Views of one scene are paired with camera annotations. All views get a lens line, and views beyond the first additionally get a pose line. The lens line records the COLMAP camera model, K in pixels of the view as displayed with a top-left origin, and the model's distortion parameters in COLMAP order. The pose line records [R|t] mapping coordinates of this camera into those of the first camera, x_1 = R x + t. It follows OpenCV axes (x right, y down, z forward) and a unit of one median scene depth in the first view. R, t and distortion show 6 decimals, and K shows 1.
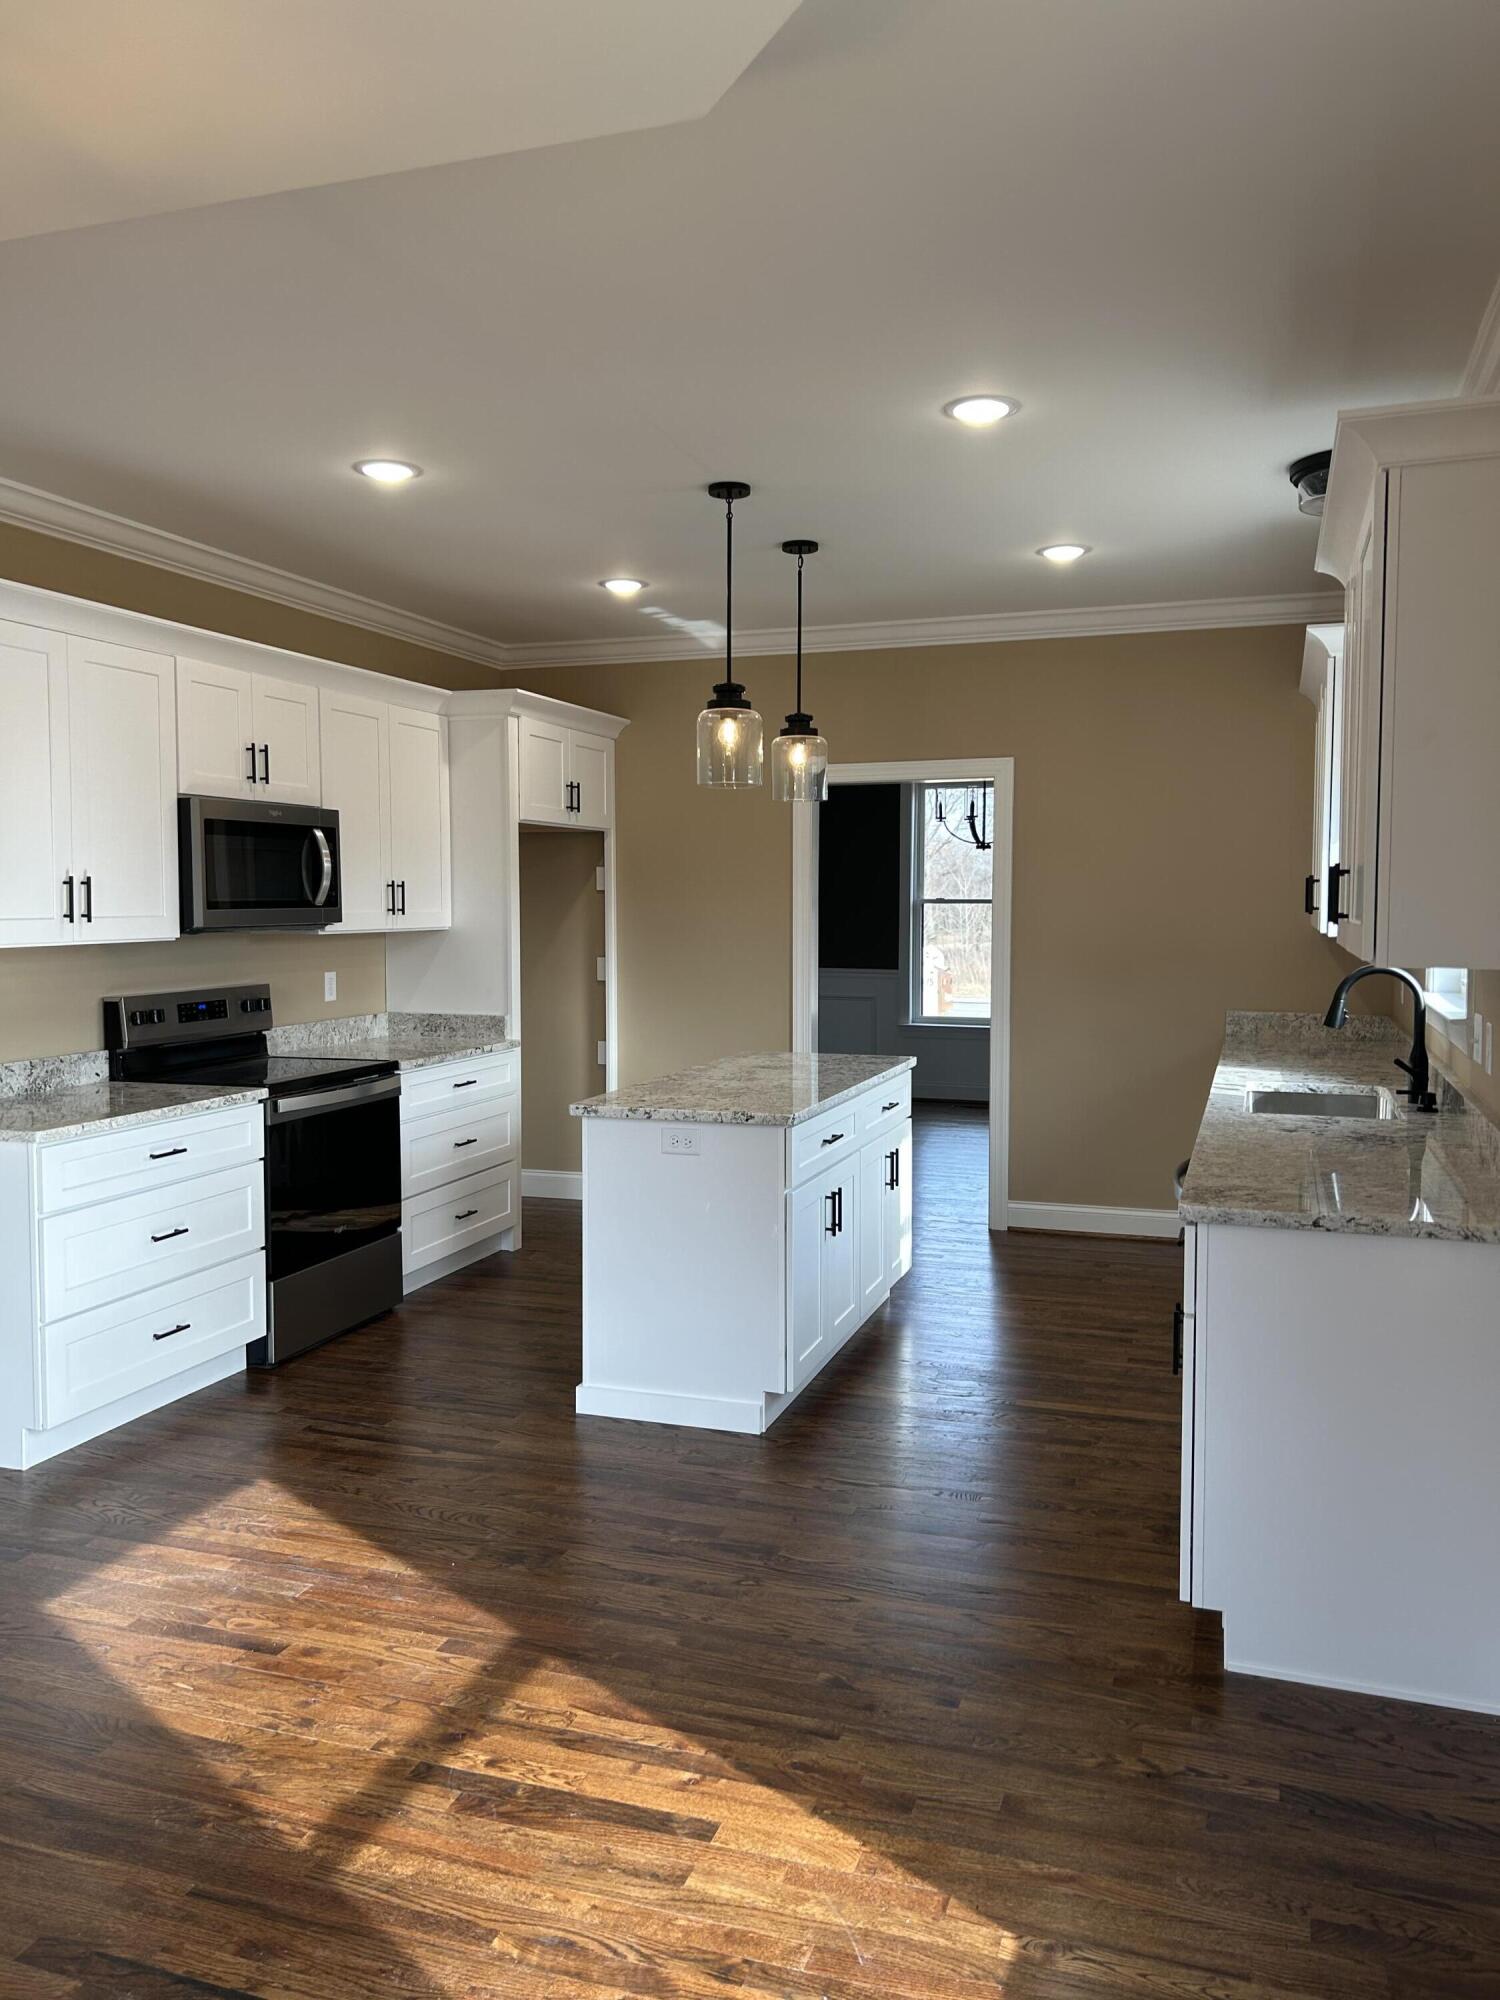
lens RADIAL K [[1509.4, 0, 750.0], [0, 1509.4, 1000.0], [0, 0, 1]] dist [0.061063, -0.065192]
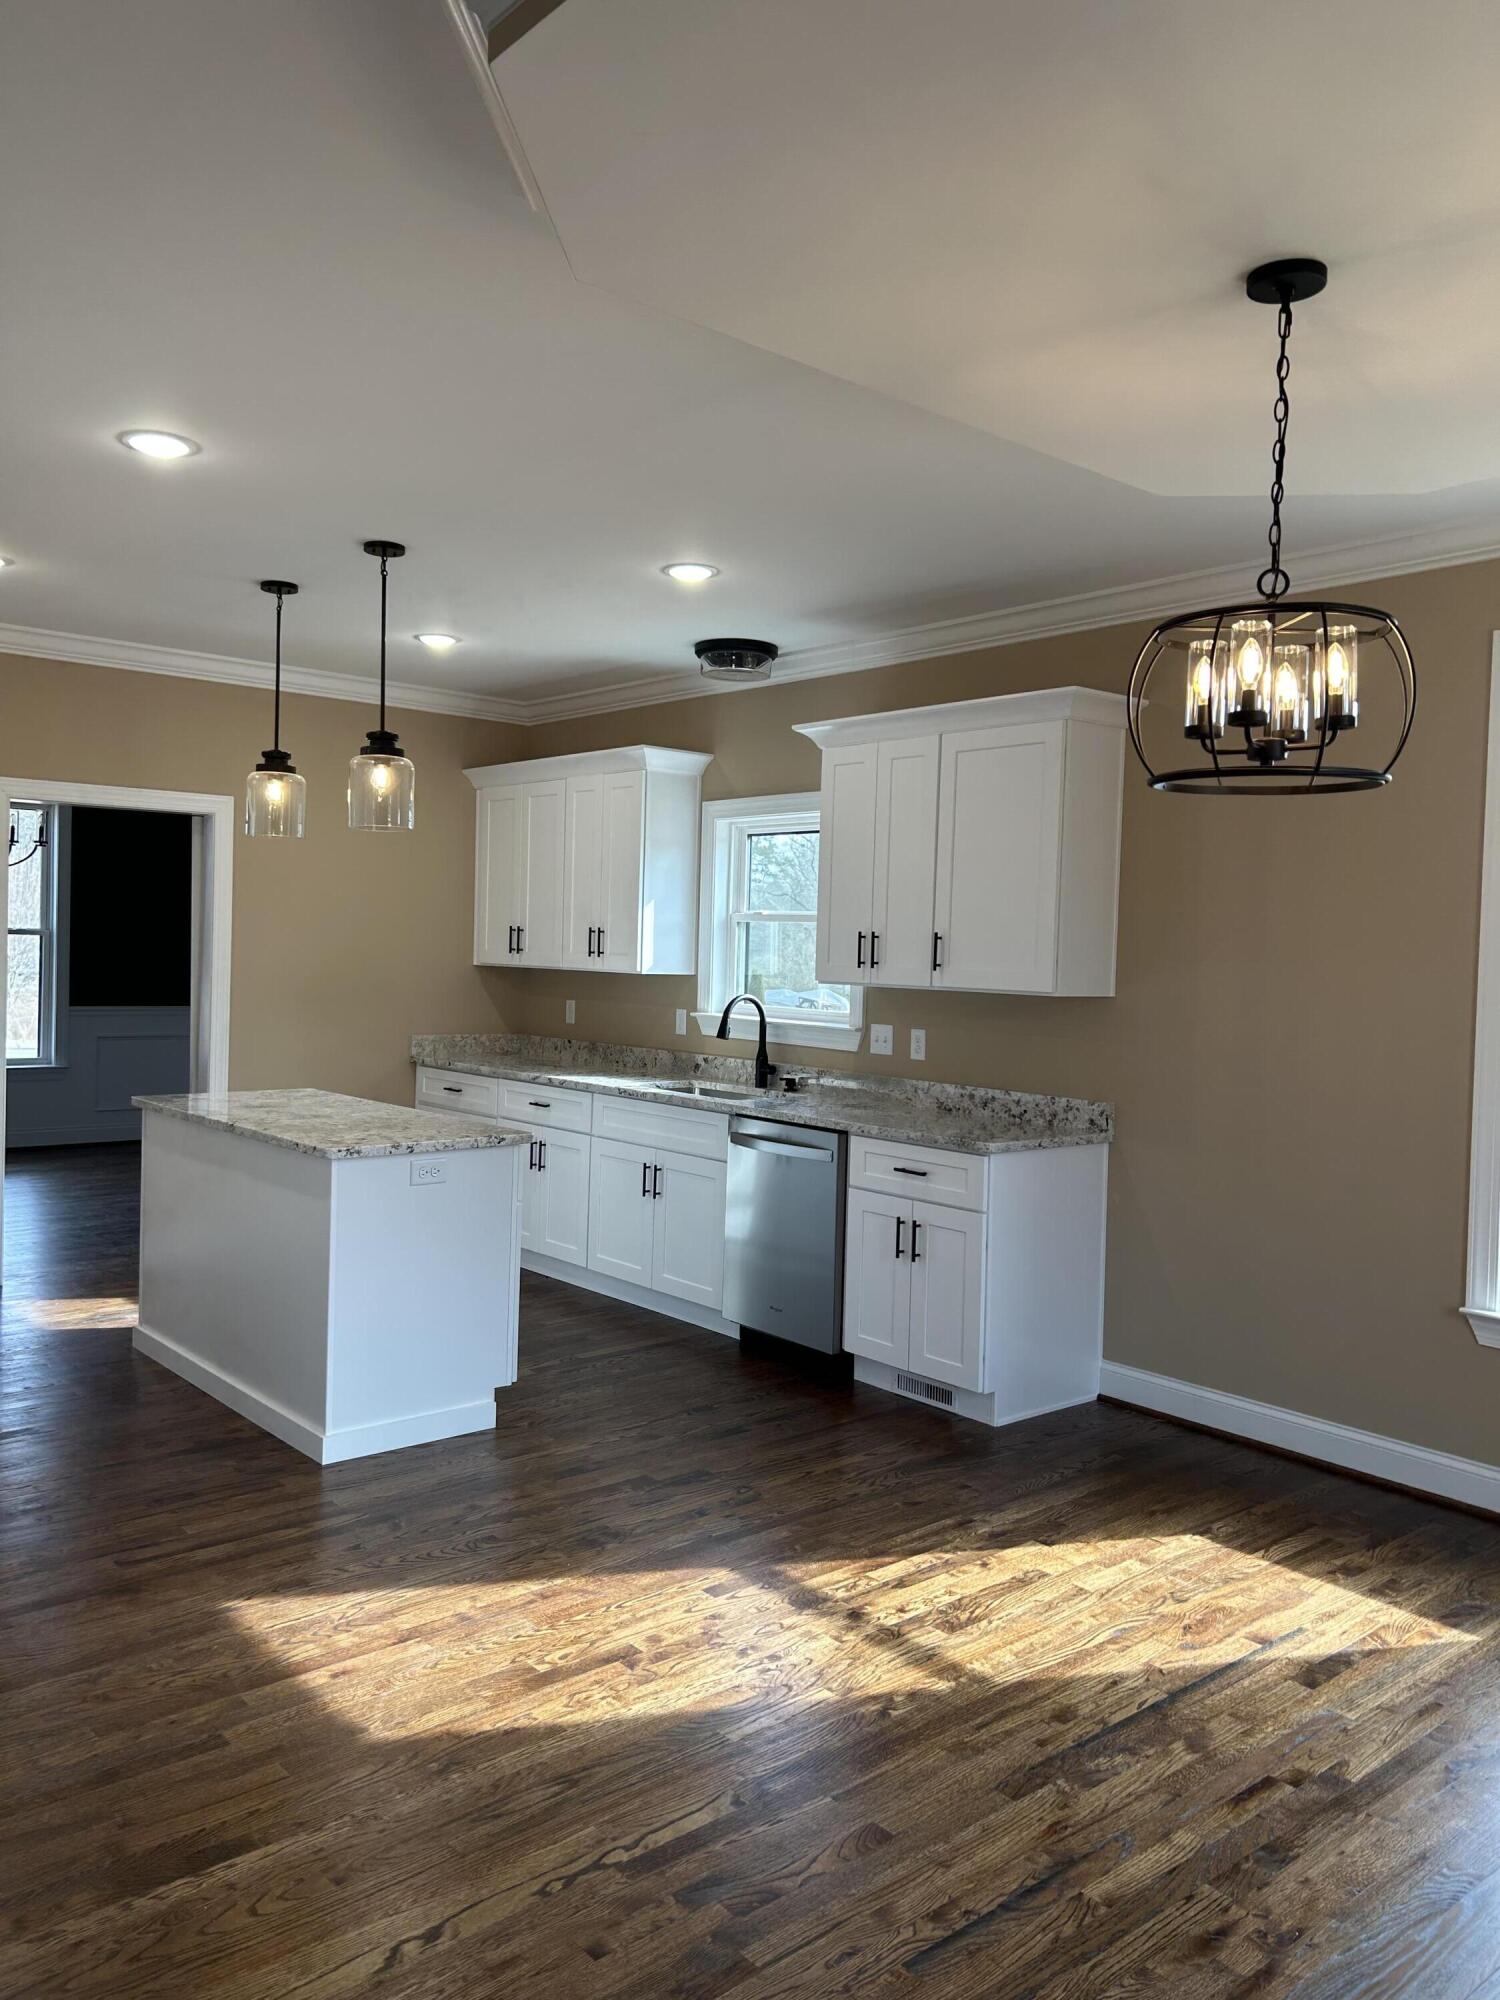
lens RADIAL K [[1513.6, 0, 752.7], [0, 1513.6, 1022.9], [0, 0, 1]] dist [0.007823, 0.001778]
pose [[0.502668, -0.028716, 0.864003, -1.096115], [0.029608, 0.999434, 0.015992, -0.025496], [-0.863972, 0.017542, 0.503233, 0.362354]]
